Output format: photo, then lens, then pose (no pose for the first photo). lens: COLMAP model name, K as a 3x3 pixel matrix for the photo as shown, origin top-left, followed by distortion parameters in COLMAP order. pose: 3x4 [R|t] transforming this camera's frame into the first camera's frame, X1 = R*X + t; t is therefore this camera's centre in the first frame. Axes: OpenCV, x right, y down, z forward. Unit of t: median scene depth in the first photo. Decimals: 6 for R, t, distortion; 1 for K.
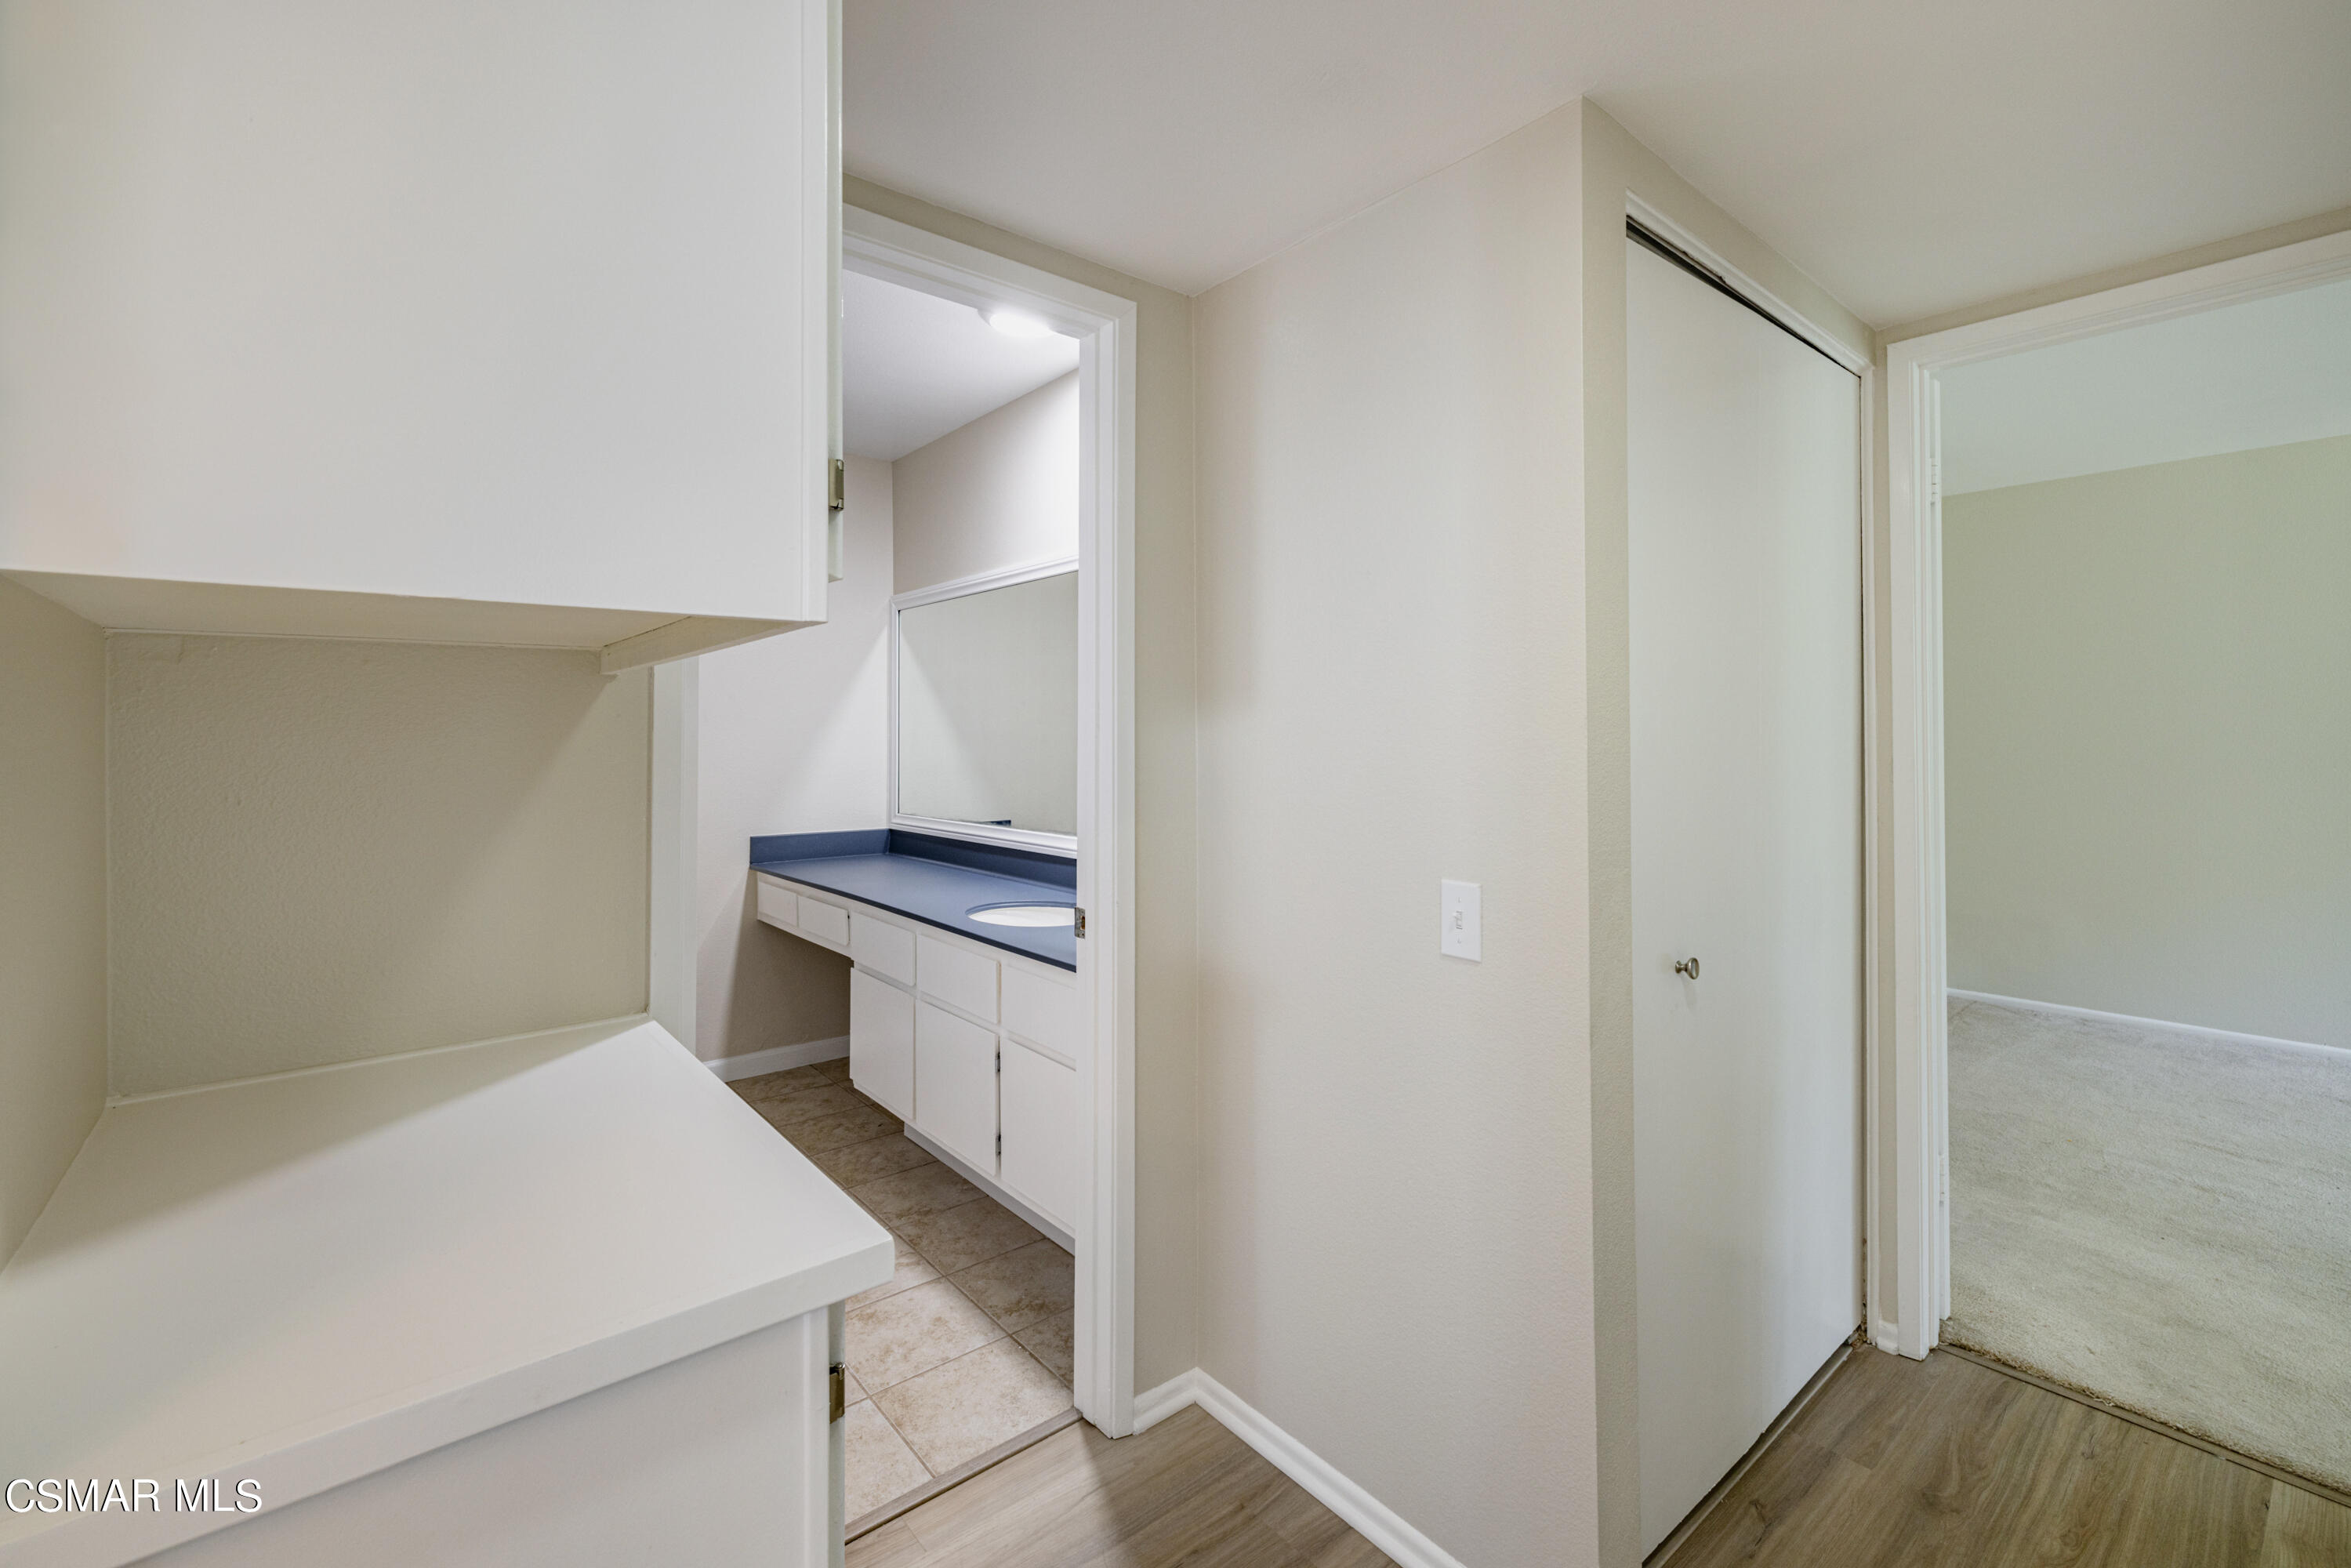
lens RADIAL K [[1007.8, 0, 1200.5], [0, 1007.8, 766.6], [0, 0, 1]] dist [0.004205, -0.000421]
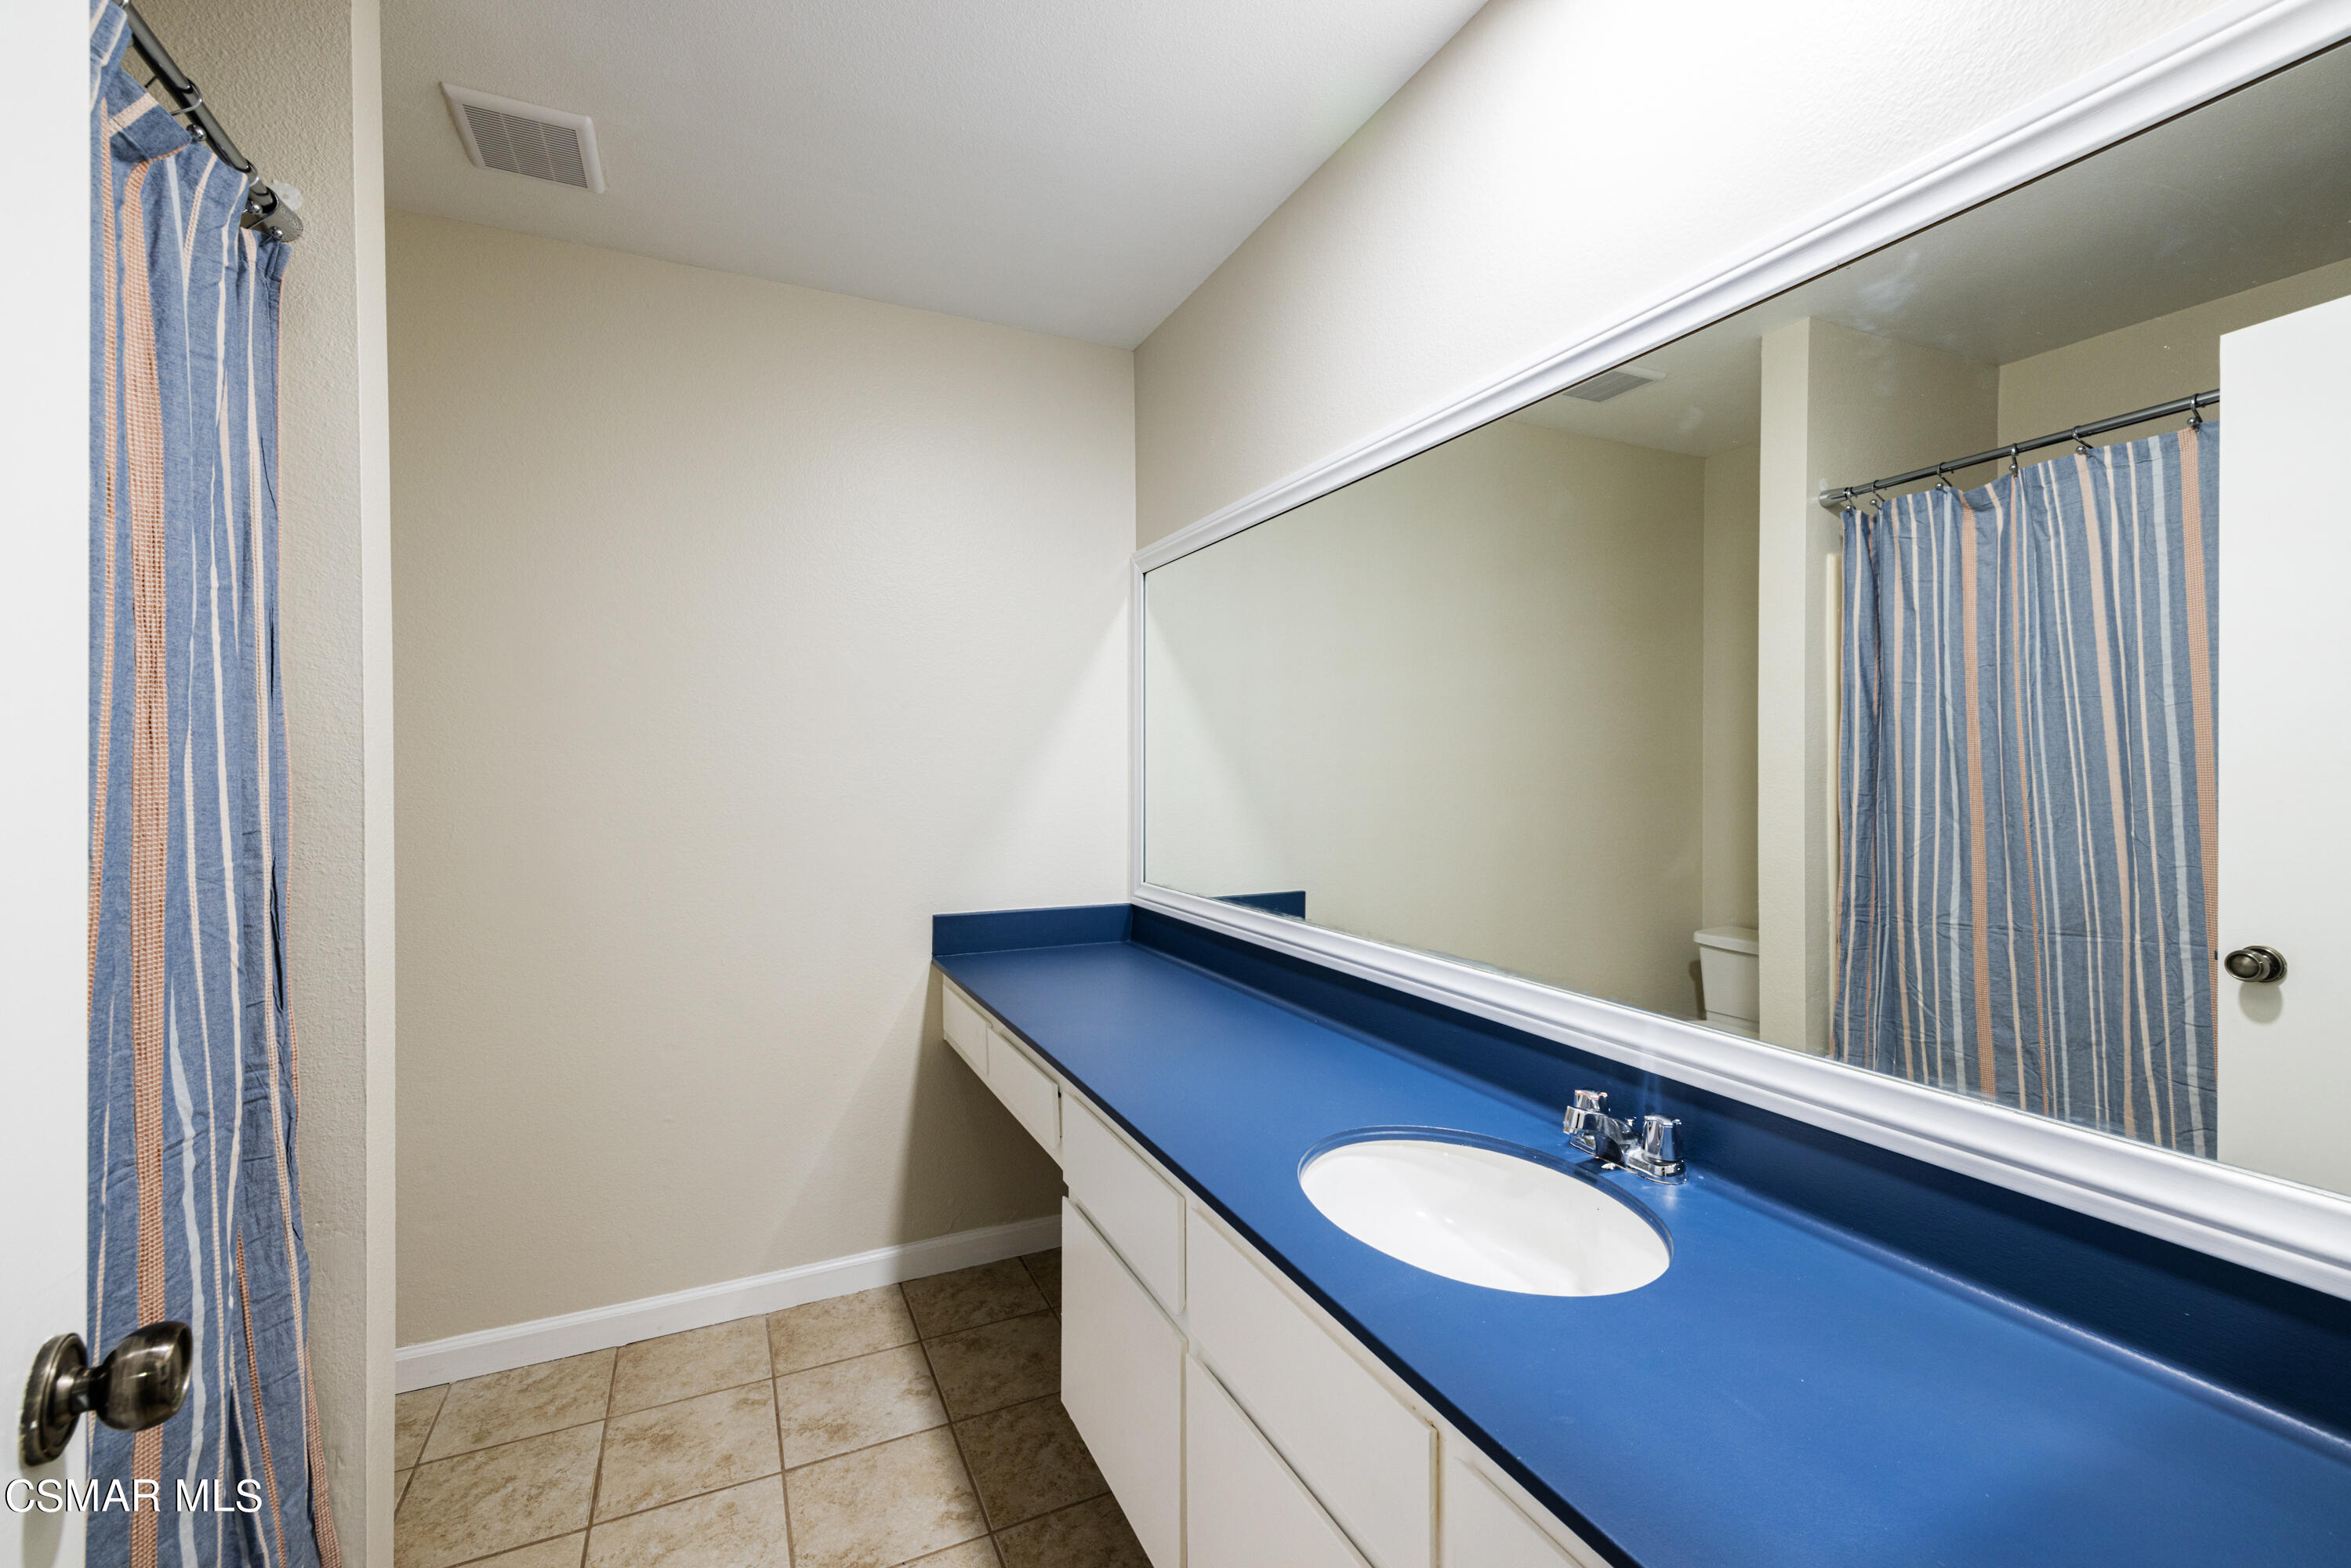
lens RADIAL K [[1007.8, 0, 1170.3], [0, 1007.8, 768.7], [0, 0, 1]] dist [0.004205, -0.000421]
pose [[0.966172, -0.007102, -0.257801, -0.118844], [0.001829, 0.999784, -0.020688, -0.015396], [0.257892, 0.019517, 0.965977, 0.386697]]
